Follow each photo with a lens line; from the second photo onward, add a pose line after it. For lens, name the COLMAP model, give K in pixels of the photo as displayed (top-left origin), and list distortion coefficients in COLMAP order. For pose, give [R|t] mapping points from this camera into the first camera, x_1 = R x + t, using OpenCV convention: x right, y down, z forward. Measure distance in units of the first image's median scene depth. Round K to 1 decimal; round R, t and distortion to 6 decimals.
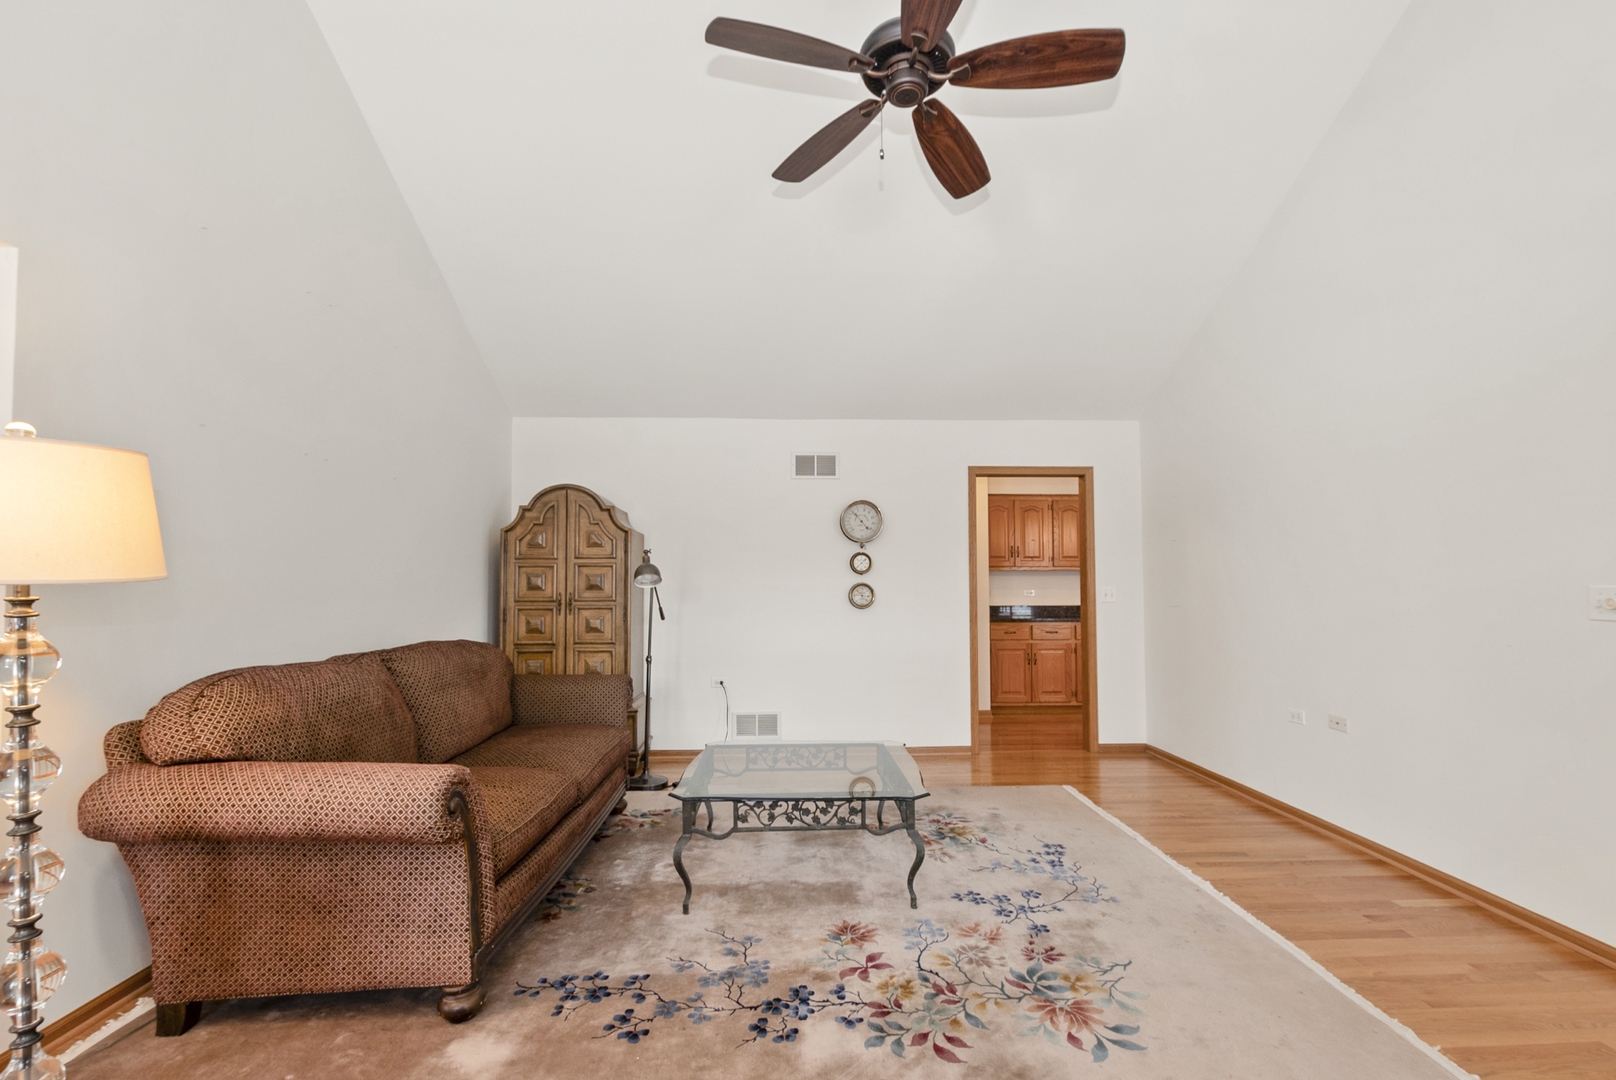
lens RADIAL K [[718.5, 0, 822.1], [0, 718.5, 549.4], [0, 0, 1]] dist [0.000091, 0.000371]
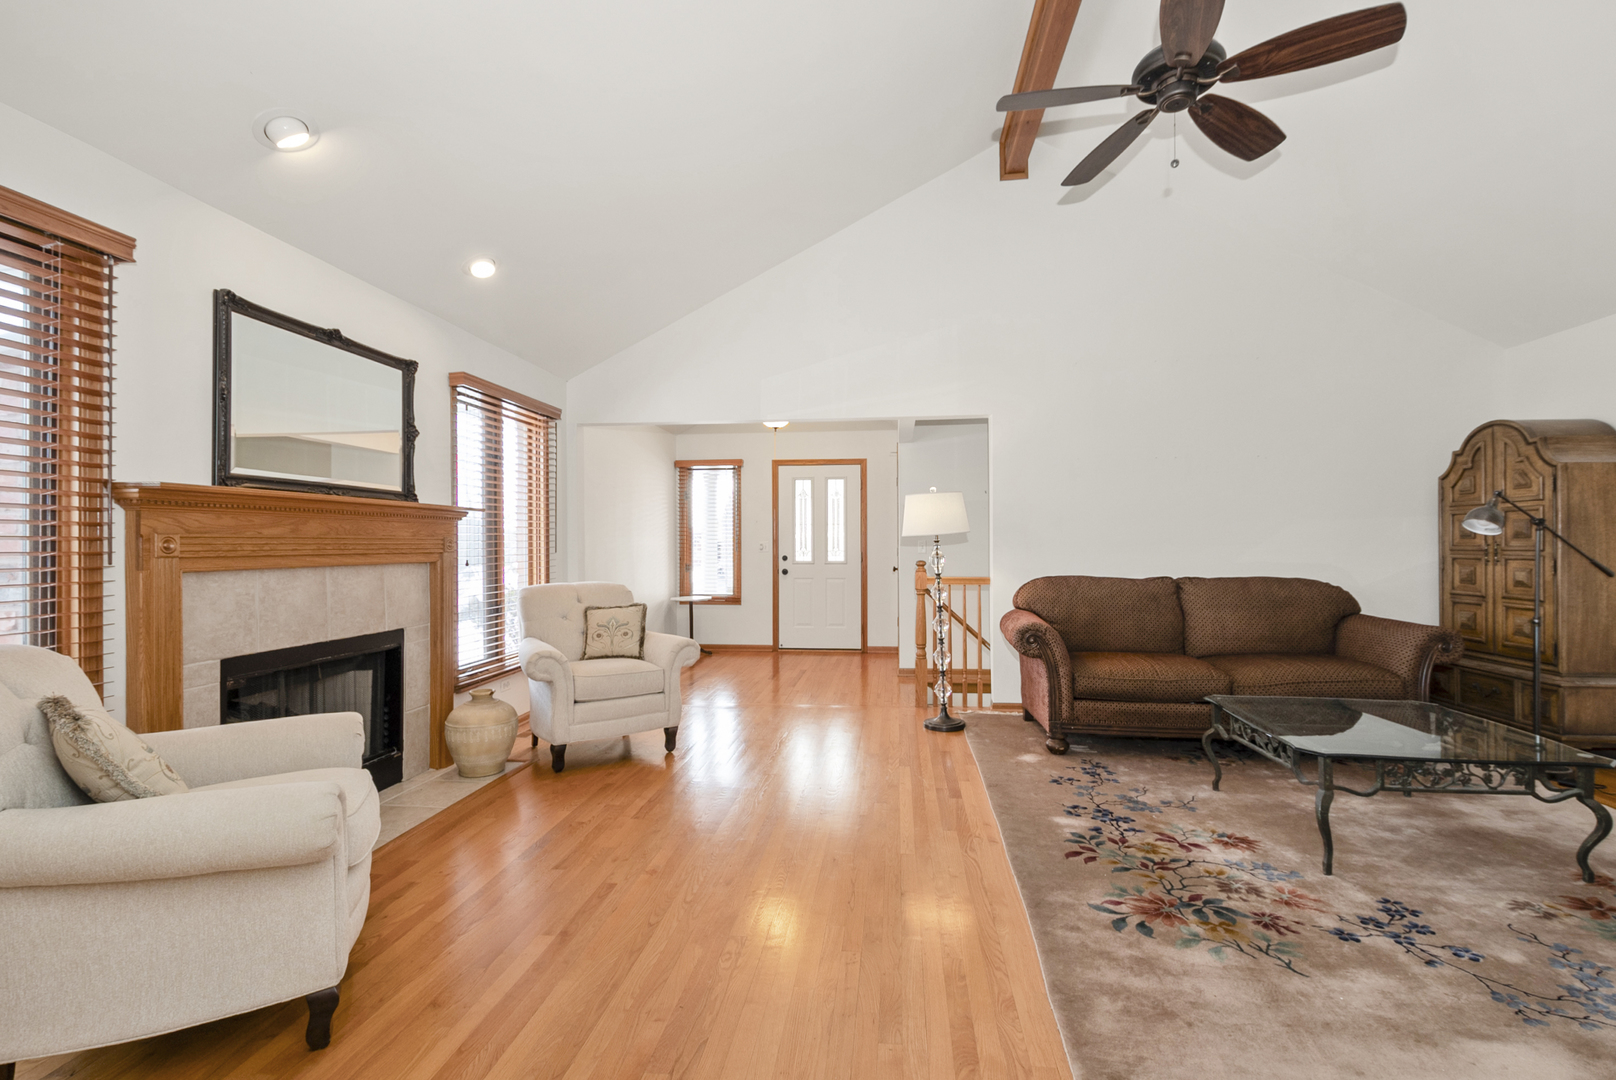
lens RADIAL K [[718.5, 0, 804.1], [0, 718.5, 540.5], [0, 0, 1]] dist [0.000091, 0.000371]
pose [[-0.174413, -0.003345, -0.984667, 1.381233], [0.052310, 0.998551, -0.012658, 0.050889], [0.983282, -0.053716, -0.173985, 0.614421]]
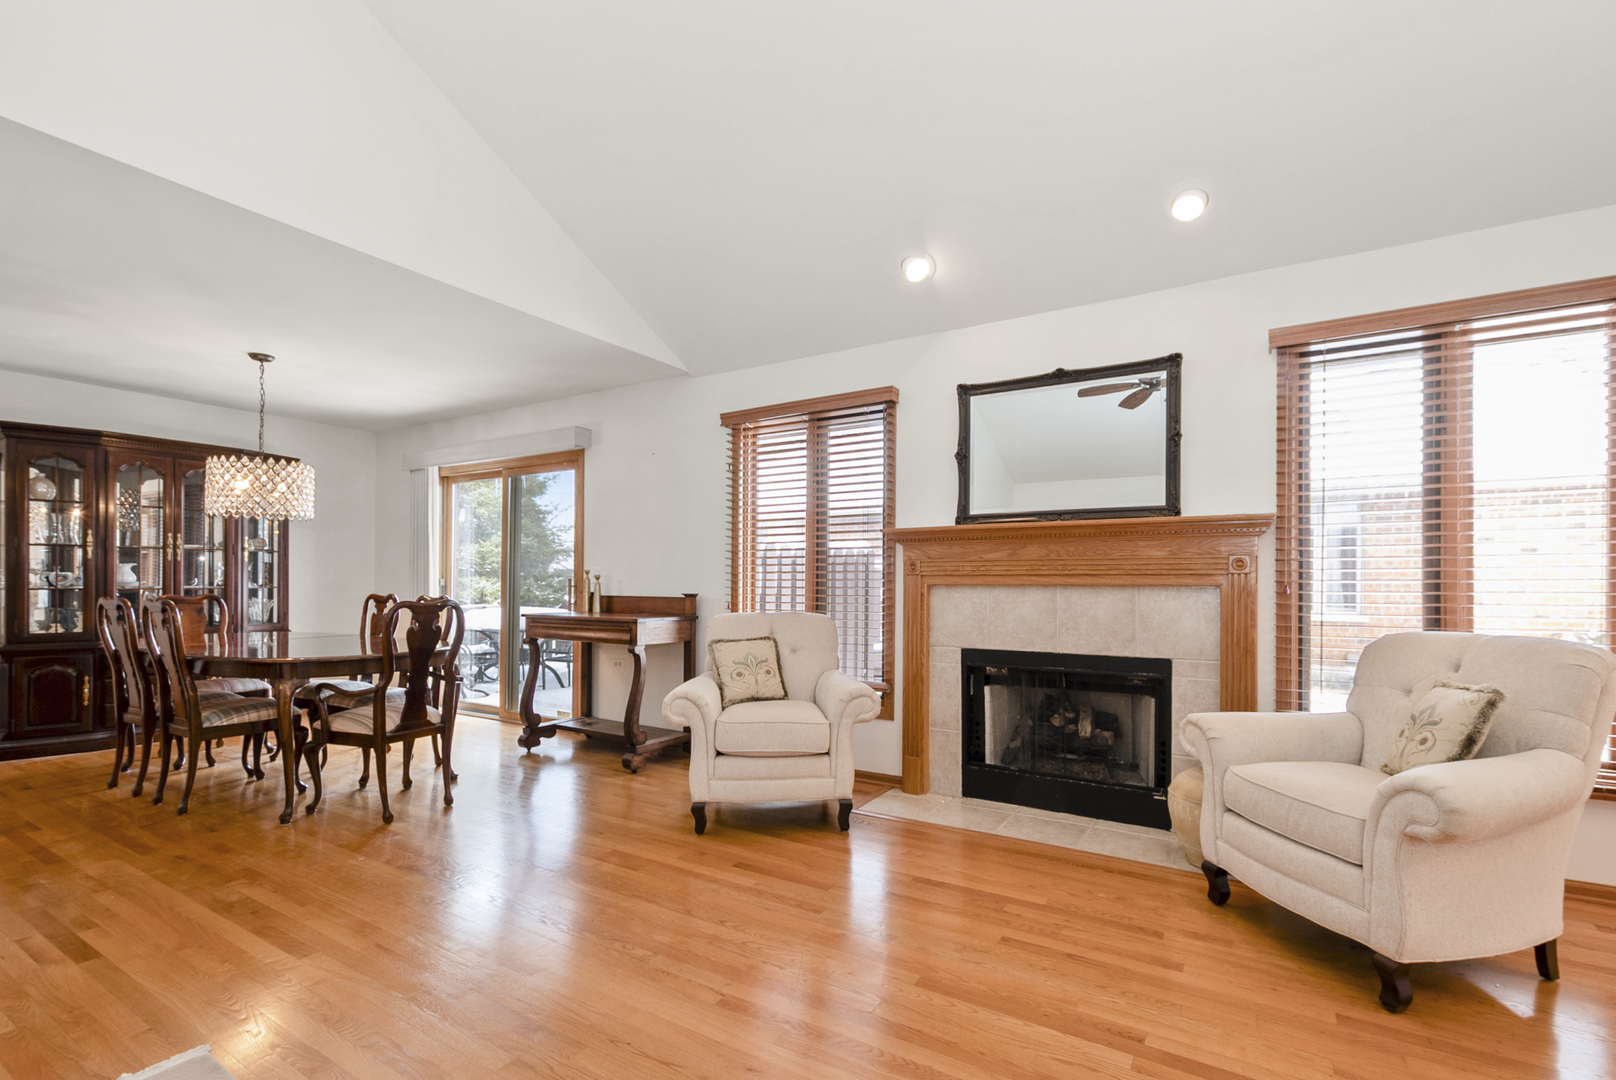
lens RADIAL K [[718.5, 0, 824.0], [0, 718.5, 578.0], [0, 0, 1]] dist [0.000091, 0.000371]
pose [[-0.835977, -0.001149, 0.548763, -0.245994], [-0.029851, 0.998612, -0.043384, 0.100205], [-0.547952, -0.052649, -0.834851, 1.016860]]
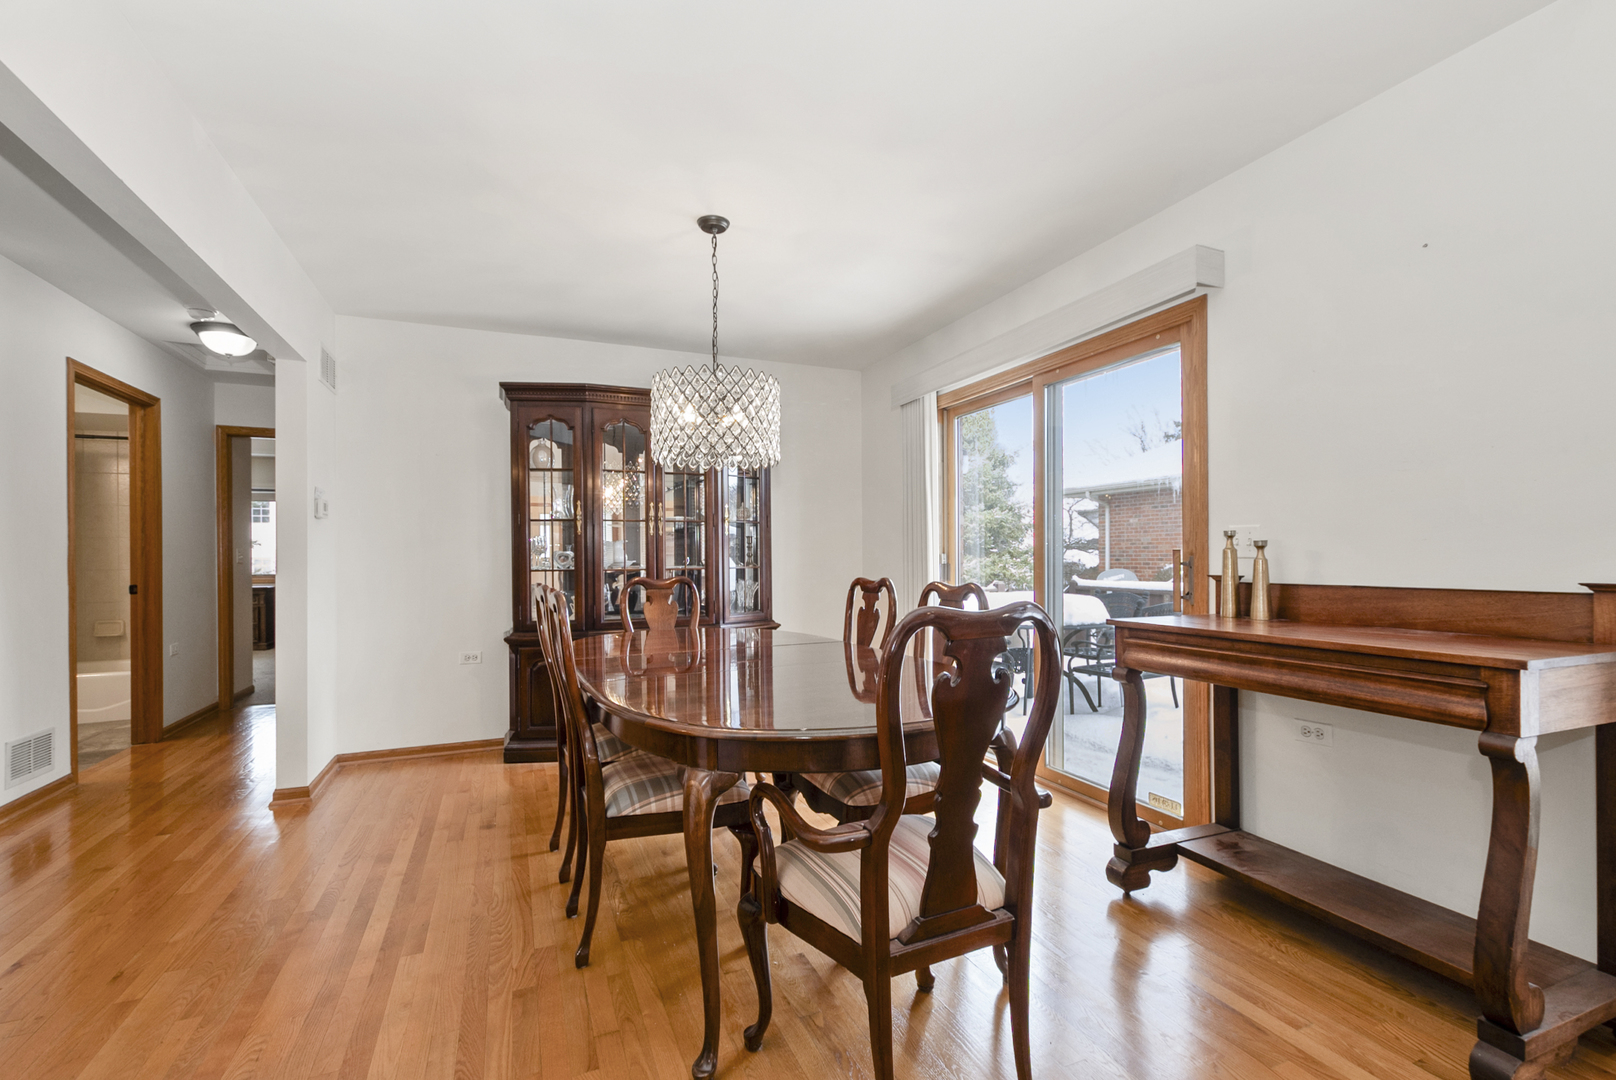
lens RADIAL K [[718.5, 0, 815.6], [0, 718.5, 563.5], [0, 0, 1]] dist [0.000091, 0.000371]
pose [[-0.358226, -0.004258, 0.933625, 0.817052], [-0.036961, 0.999270, -0.009625, 0.083545], [-0.932903, -0.037956, -0.358122, 0.526680]]
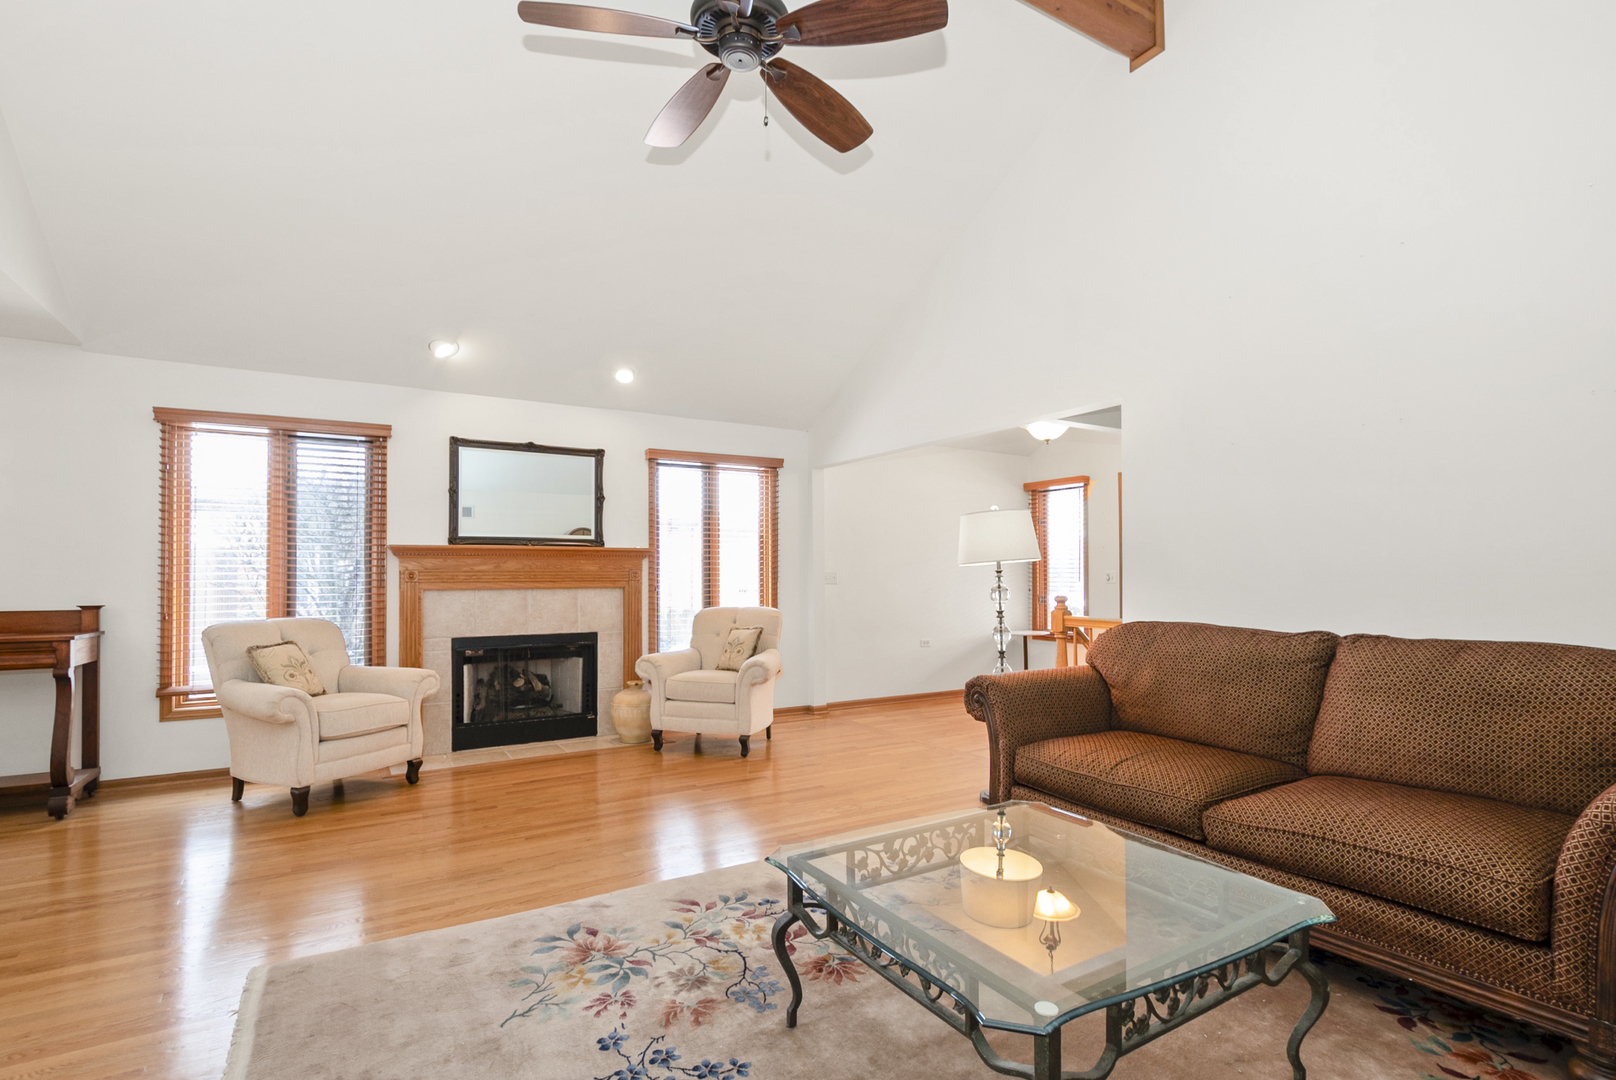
lens RADIAL K [[771.2, 0, 795.3], [0, 771.2, 562.4], [0, 0, 1]] dist [0.001748, 0.000102]
pose [[-0.886382, -0.004588, -0.462932, 0.552291], [0.026786, 0.997768, -0.061175, 0.123206], [0.462179, -0.066624, -0.884280, 1.990336]]
